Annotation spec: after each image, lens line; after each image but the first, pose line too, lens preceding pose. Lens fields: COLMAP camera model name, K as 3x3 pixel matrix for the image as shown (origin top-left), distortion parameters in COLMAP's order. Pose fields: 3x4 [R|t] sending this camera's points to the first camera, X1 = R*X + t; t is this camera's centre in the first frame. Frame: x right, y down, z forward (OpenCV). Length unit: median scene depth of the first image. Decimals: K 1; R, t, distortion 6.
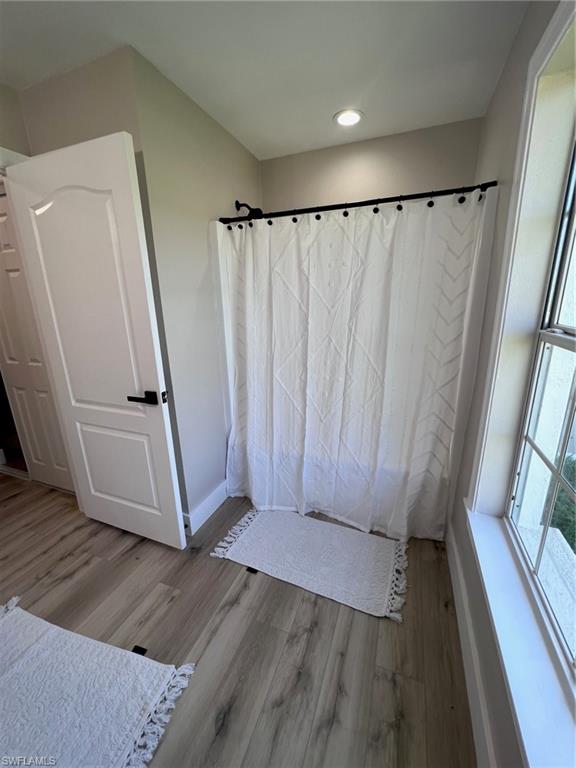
lens RADIAL K [[308.9, 0, 293.8], [0, 308.9, 381.8], [0, 0, 1]] dist [-0.001387, 0.000516]
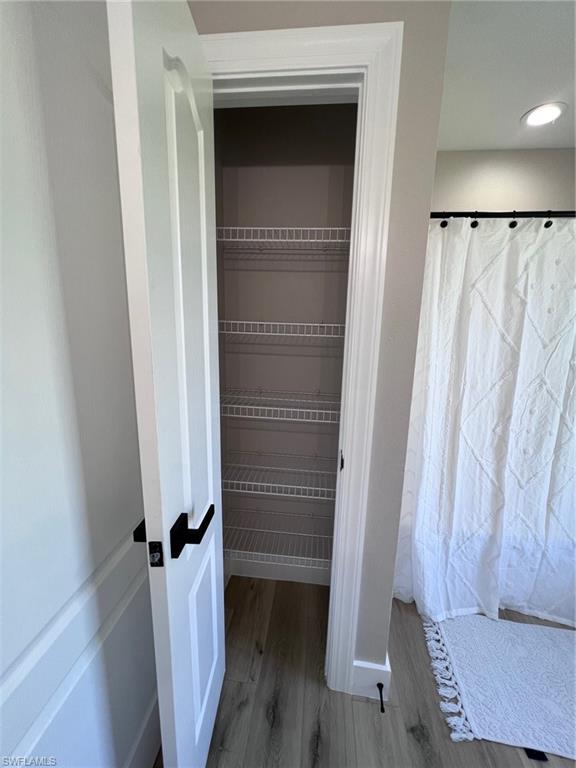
lens RADIAL K [[308.9, 0, 287.3], [0, 308.9, 379.5], [0, 0, 1]] dist [-0.001387, 0.000516]
pose [[0.967089, -0.007268, 0.254334, -0.660007], [0.023524, 0.997864, -0.060935, -0.104797], [-0.253348, 0.064913, 0.965195, 0.402228]]
